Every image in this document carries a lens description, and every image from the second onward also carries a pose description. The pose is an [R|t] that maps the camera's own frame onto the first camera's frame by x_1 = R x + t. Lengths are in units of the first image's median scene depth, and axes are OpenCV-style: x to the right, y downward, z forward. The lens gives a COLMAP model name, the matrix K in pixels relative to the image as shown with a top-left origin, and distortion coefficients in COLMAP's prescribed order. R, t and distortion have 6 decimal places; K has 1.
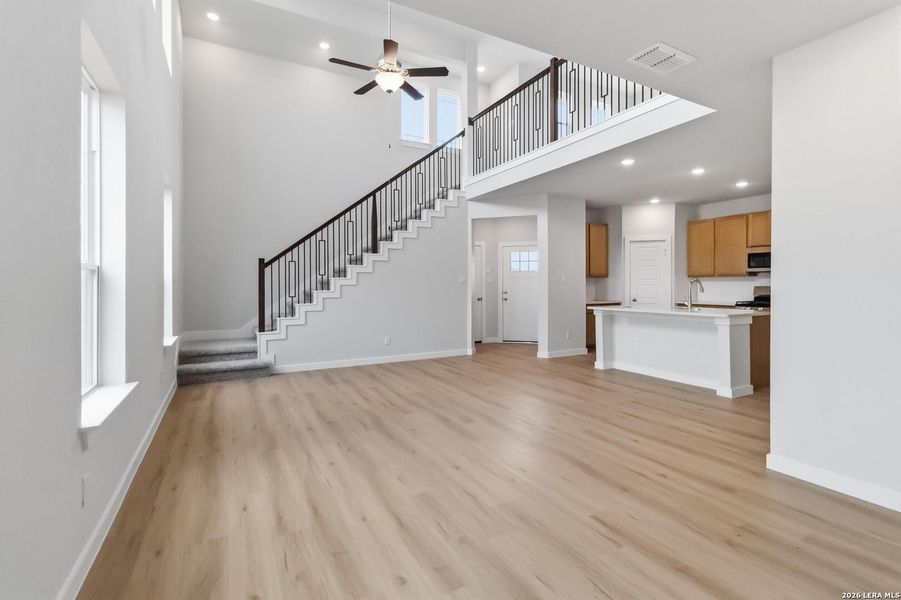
lens RADIAL K [[425.2, 0, 457.3], [0, 425.2, 286.3], [0, 0, 1]] dist [-0.000113, 0.000423]
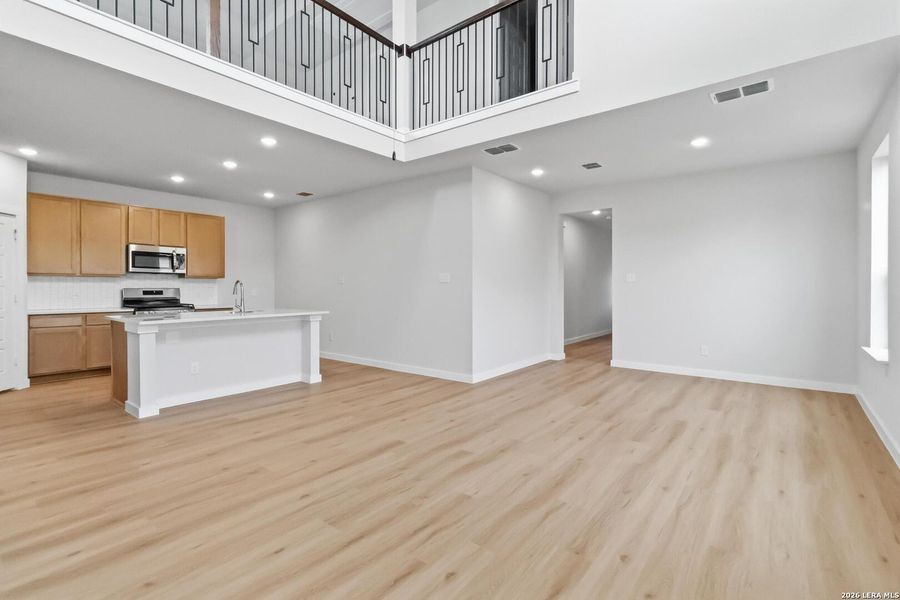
lens RADIAL K [[424.7, 0, 456.8], [0, 424.7, 286.3], [0, 0, 1]] dist [-0.000113, 0.000423]
pose [[-0.394832, 0.001433, 0.918752, -0.783536], [0.004845, 0.999988, 0.000522, -0.001691], [-0.918741, 0.004657, -0.394834, 1.465261]]
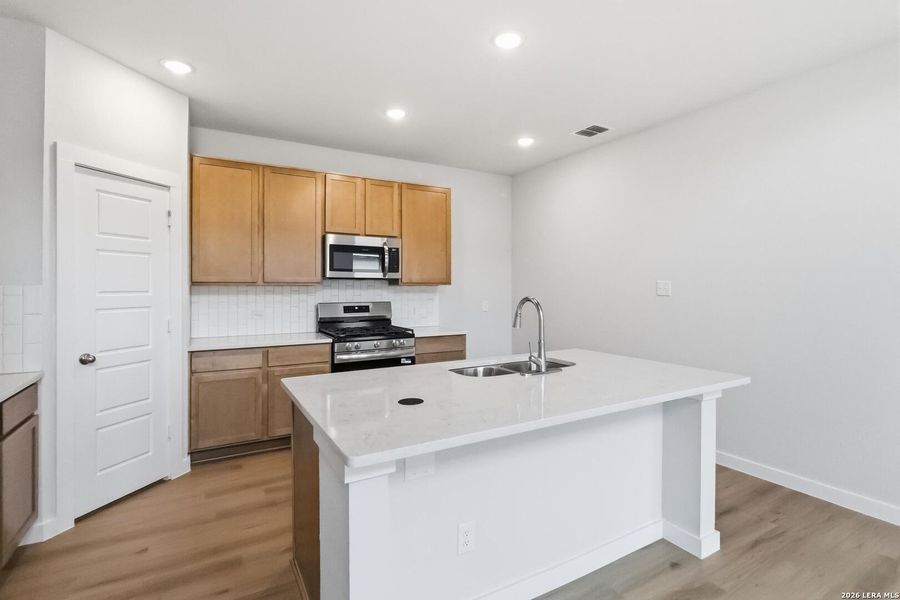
lens RADIAL K [[439.8, 0, 450.8], [0, 439.8, 283.1], [0, 0, 1]] dist [-0.000754, 0.000048]
pose [[-0.021050, 0.006900, 0.999755, 0.212843], [0.006124, 0.999958, -0.006772, -0.043324], [-0.999760, 0.005980, -0.021091, 1.716054]]
